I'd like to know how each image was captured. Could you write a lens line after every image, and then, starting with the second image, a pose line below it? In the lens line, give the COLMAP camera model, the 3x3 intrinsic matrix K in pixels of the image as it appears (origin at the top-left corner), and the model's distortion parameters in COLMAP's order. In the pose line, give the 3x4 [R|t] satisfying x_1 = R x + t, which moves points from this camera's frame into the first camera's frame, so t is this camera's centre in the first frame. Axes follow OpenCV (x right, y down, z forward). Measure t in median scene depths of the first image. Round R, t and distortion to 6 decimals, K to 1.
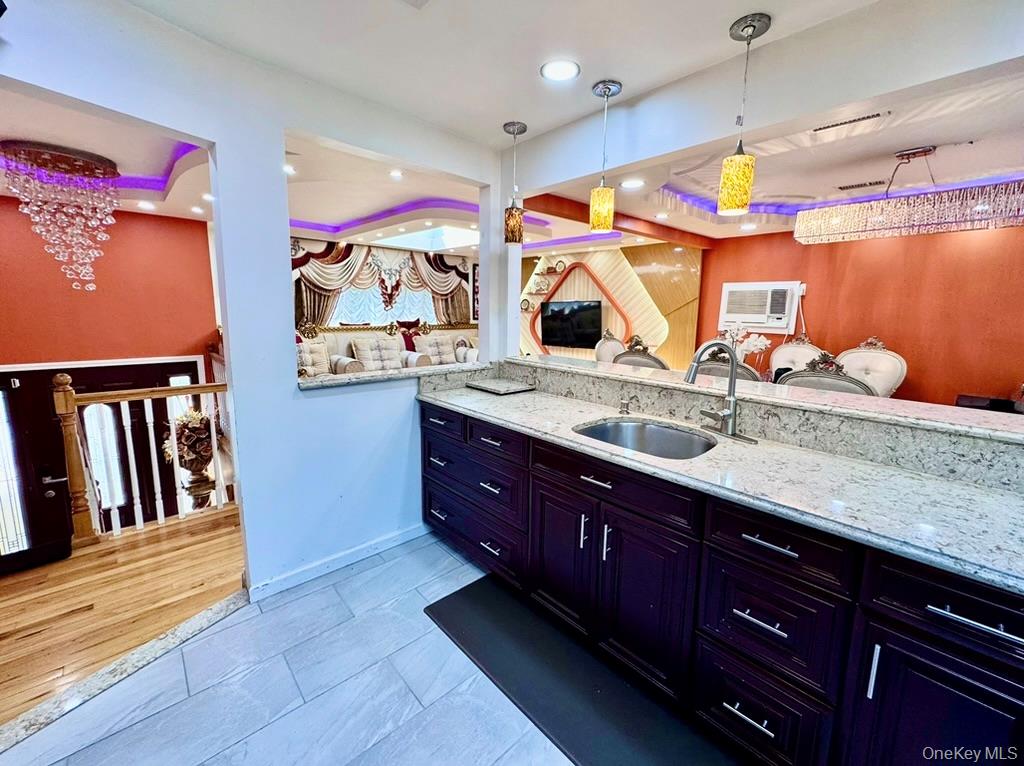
lens RADIAL K [[425.8, 0, 520.4], [0, 425.8, 369.5], [0, 0, 1]] dist [-0.002089, -0.000014]
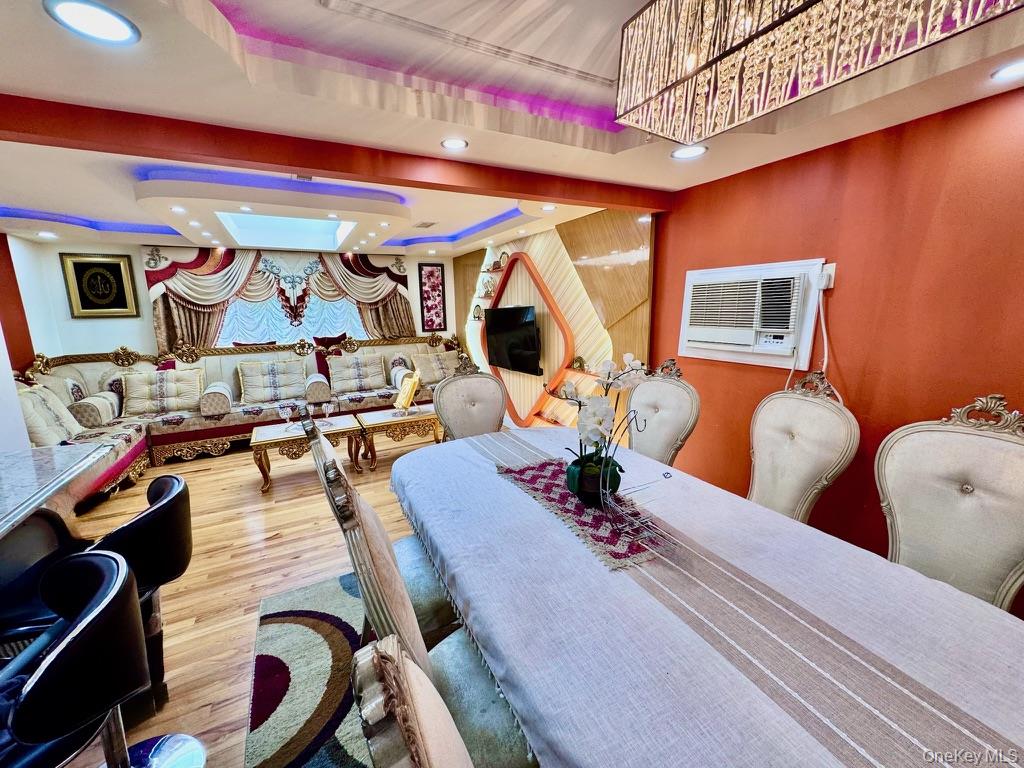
lens RADIAL K [[411.6, 0, 508.7], [0, 411.6, 382.4], [0, 0, 1]] dist [0.000261, 0.000010]
pose [[0.963620, 0.013984, -0.266910, 0.314419], [-0.003482, 0.999203, 0.039777, -0.061539], [0.267253, -0.037400, 0.962900, 0.327208]]
